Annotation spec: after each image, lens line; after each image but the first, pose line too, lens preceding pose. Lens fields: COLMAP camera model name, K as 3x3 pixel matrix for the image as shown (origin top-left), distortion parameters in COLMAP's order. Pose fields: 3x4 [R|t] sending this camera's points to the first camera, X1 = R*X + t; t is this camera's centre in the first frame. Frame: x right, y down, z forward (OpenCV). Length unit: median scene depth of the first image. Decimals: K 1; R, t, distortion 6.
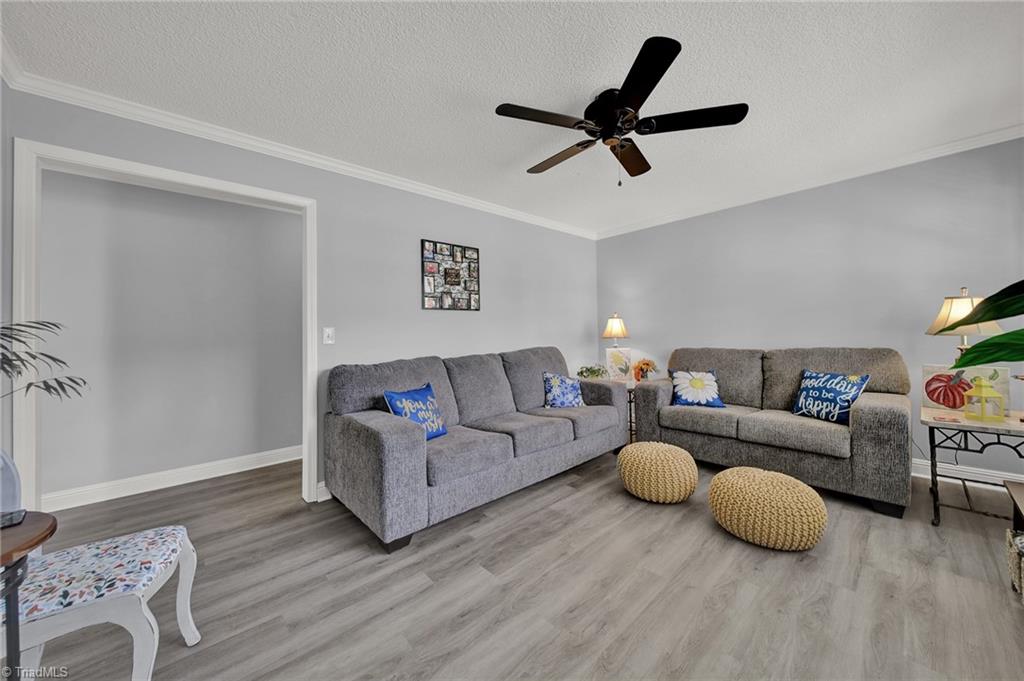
lens RADIAL K [[369.1, 0, 511.7], [0, 369.1, 336.3], [0, 0, 1]] dist [0.000800, -0.003684]
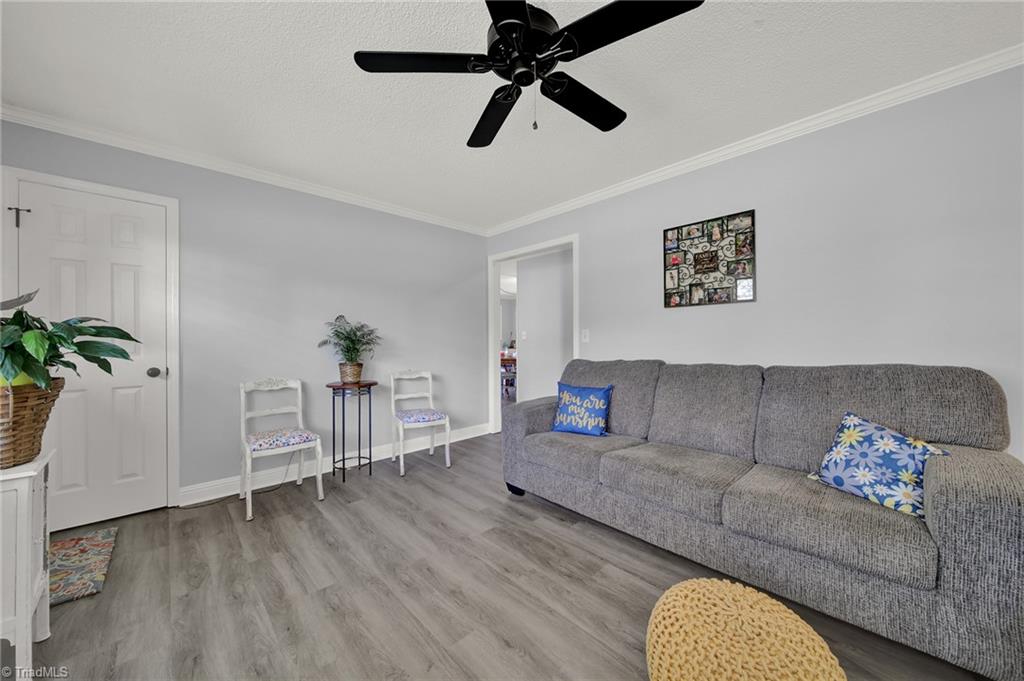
lens RADIAL K [[369.1, 0, 511.7], [0, 369.1, 336.3], [0, 0, 1]] dist [0.000800, -0.003684]
pose [[0.017319, 0.015977, -0.999722, 0.646612], [-0.006214, 0.999855, 0.015872, -0.013910], [0.999831, 0.005937, 0.017416, 0.596681]]
